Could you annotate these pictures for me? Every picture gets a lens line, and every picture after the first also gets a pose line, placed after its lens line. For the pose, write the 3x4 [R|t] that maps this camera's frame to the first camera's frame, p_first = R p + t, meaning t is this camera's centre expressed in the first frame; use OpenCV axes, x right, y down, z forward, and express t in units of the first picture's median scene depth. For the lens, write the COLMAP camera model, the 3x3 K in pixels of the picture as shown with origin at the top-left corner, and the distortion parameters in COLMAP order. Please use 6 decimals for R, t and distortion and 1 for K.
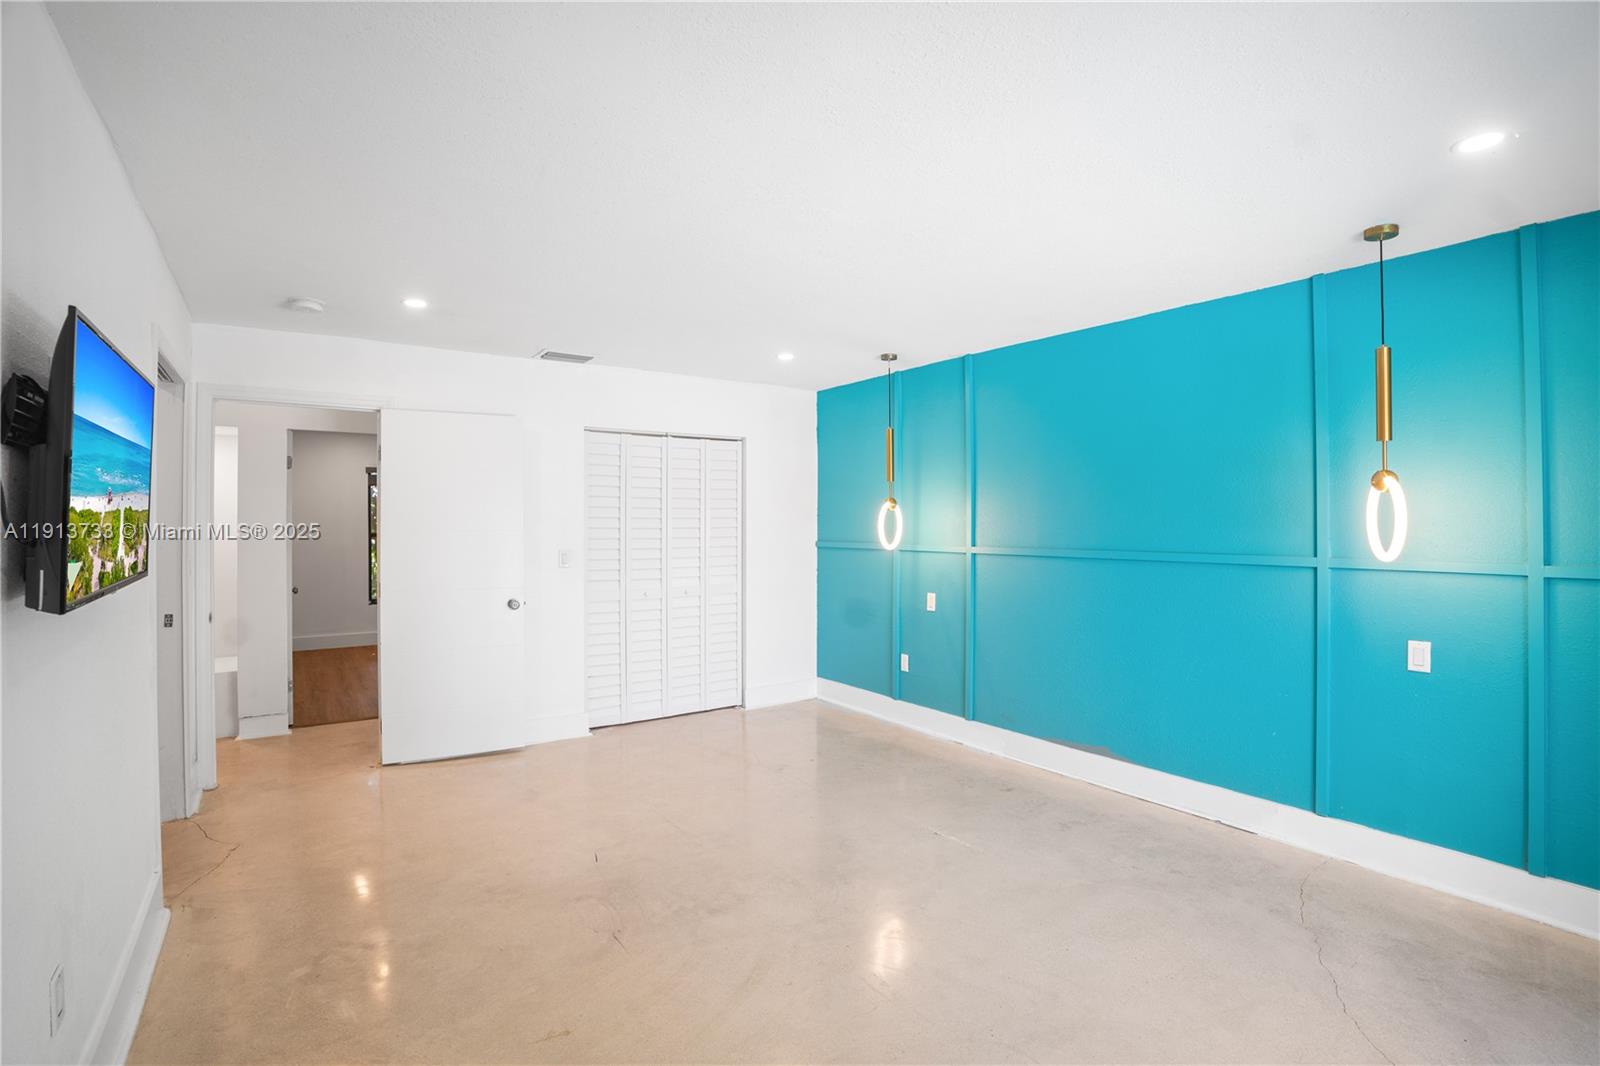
lens RADIAL K [[745.1, 0, 801.8], [0, 745.1, 524.6], [0, 0, 1]] dist [-0.055521, 0.018688]
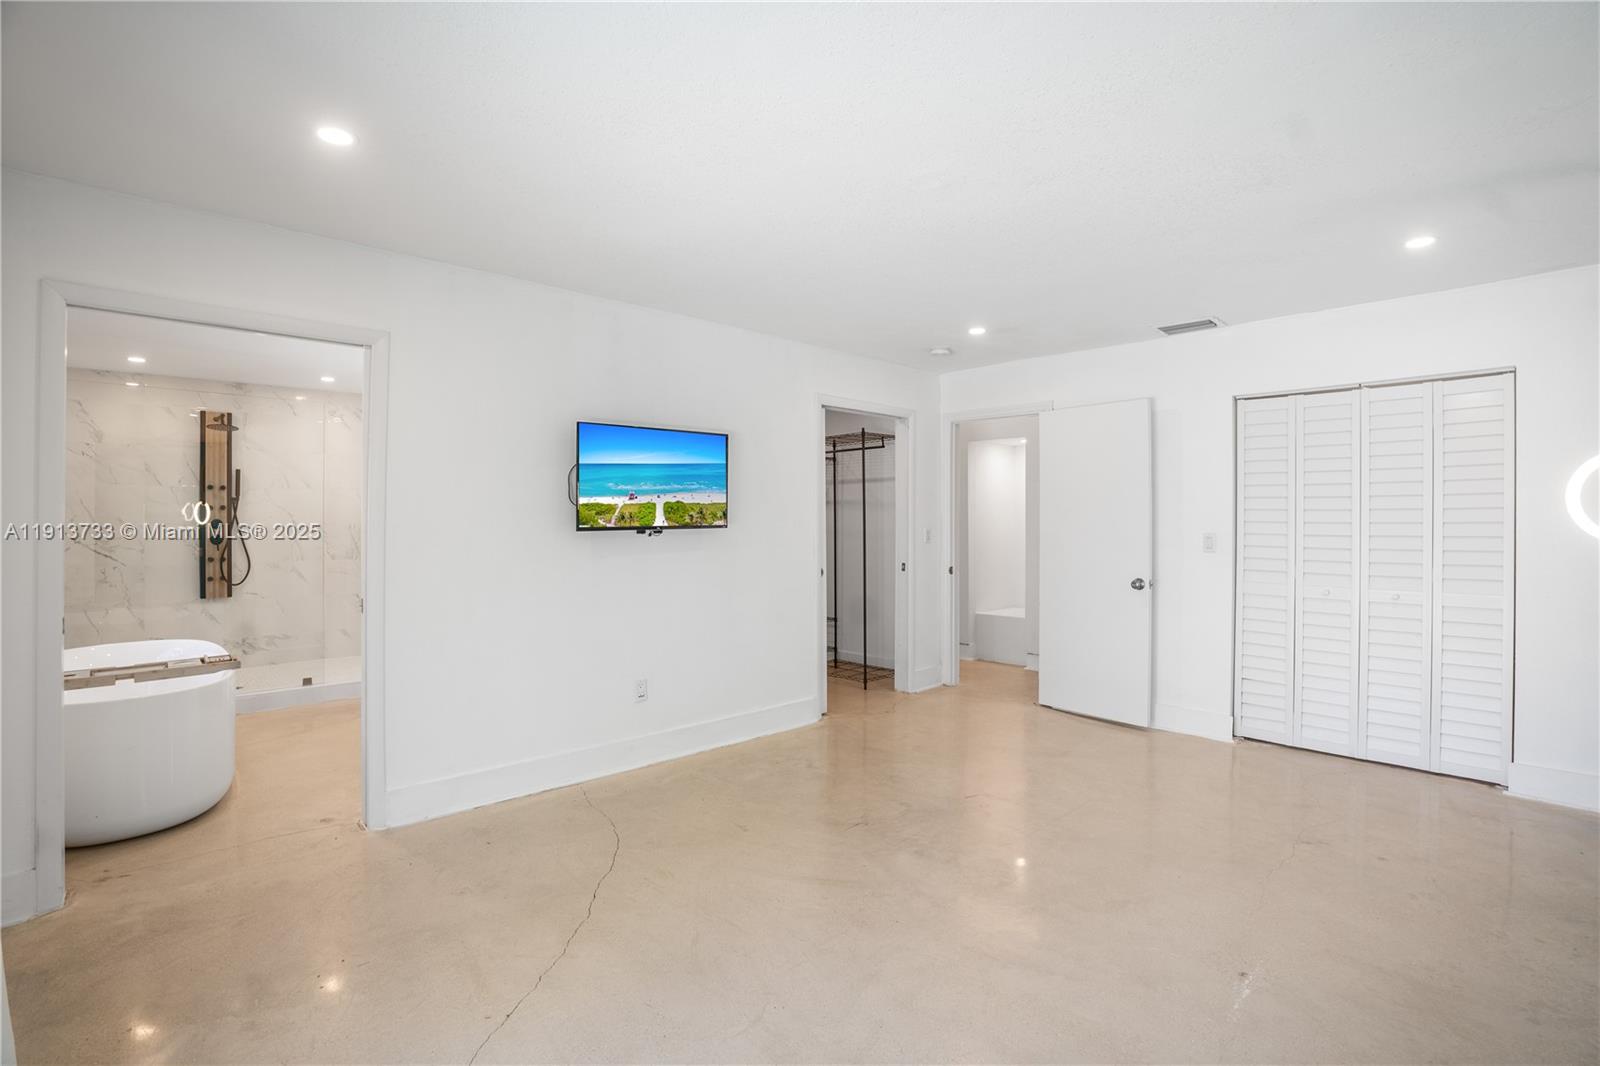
lens RADIAL K [[745.1, 0, 802.8], [0, 745.1, 522.6], [0, 0, 1]] dist [-0.055521, 0.018688]
pose [[0.160713, 0.004752, -0.986990, 0.739567], [-0.002601, 0.999987, 0.004391, 0.026868], [0.986998, 0.001861, 0.160723, 0.522545]]
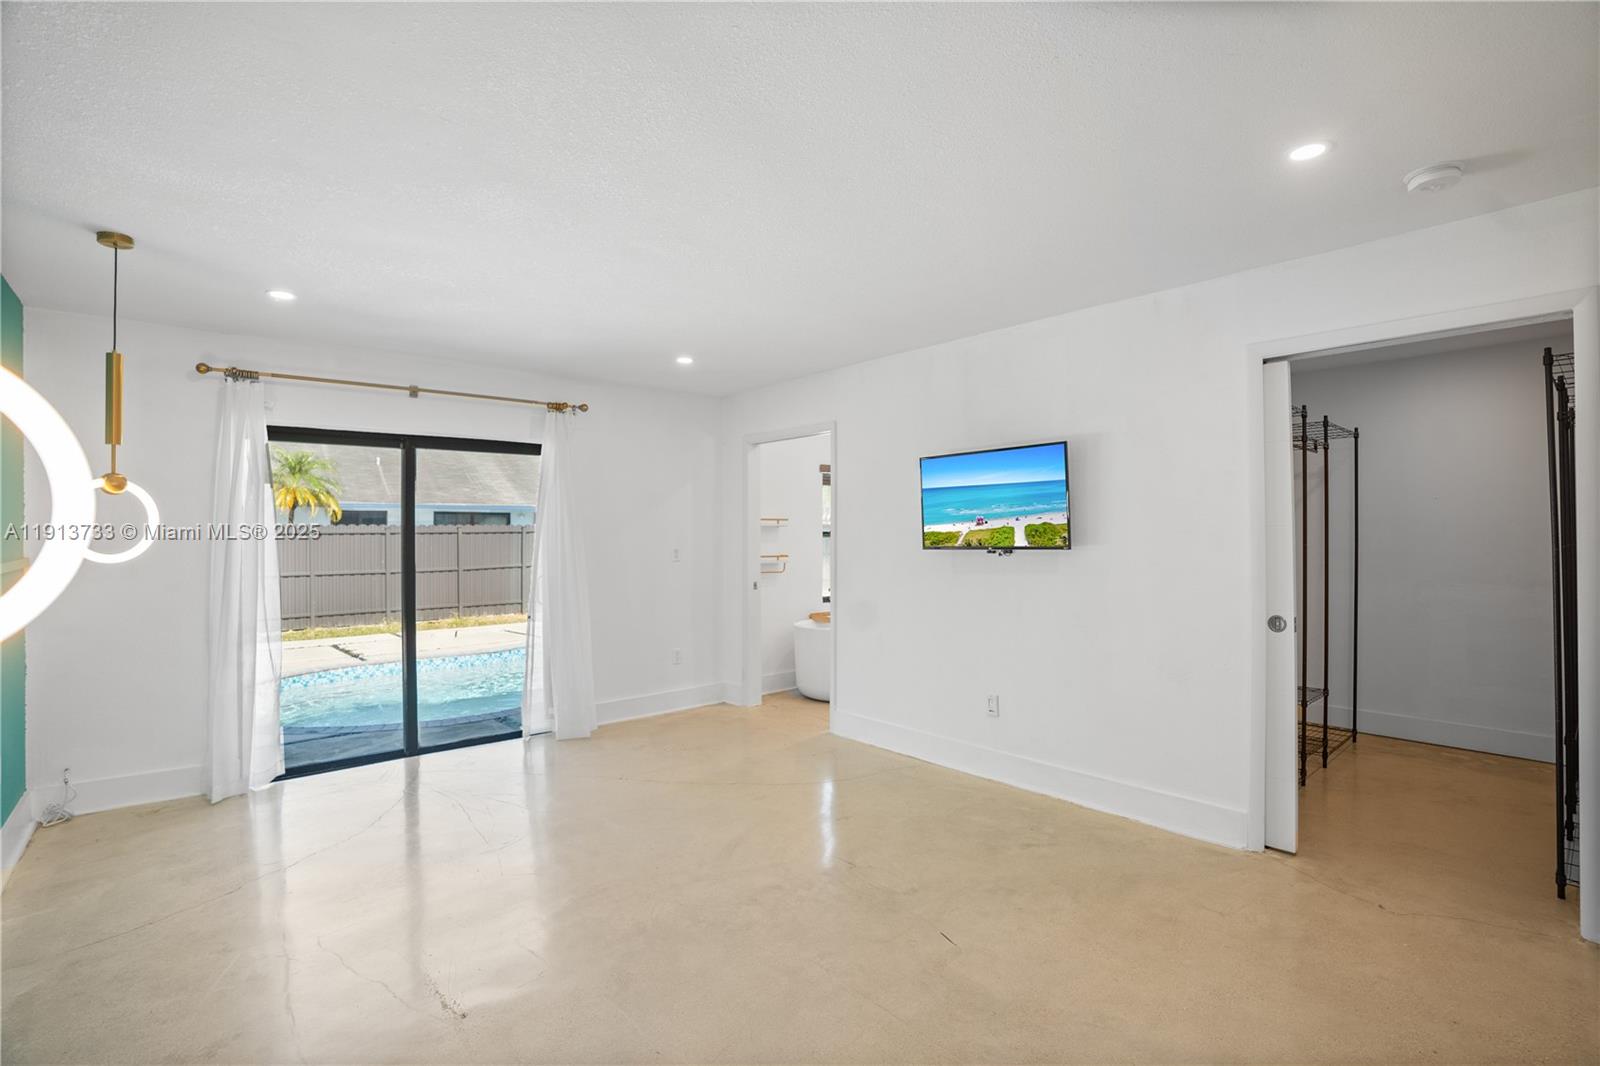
lens RADIAL K [[745.1, 0, 830.7], [0, 745.1, 530.3], [0, 0, 1]] dist [-0.055521, 0.018688]
pose [[-0.992166, 0.010215, -0.124507, -0.055633], [0.011026, 0.999922, -0.005827, 0.012371], [0.124438, -0.007154, -0.992202, 1.654888]]
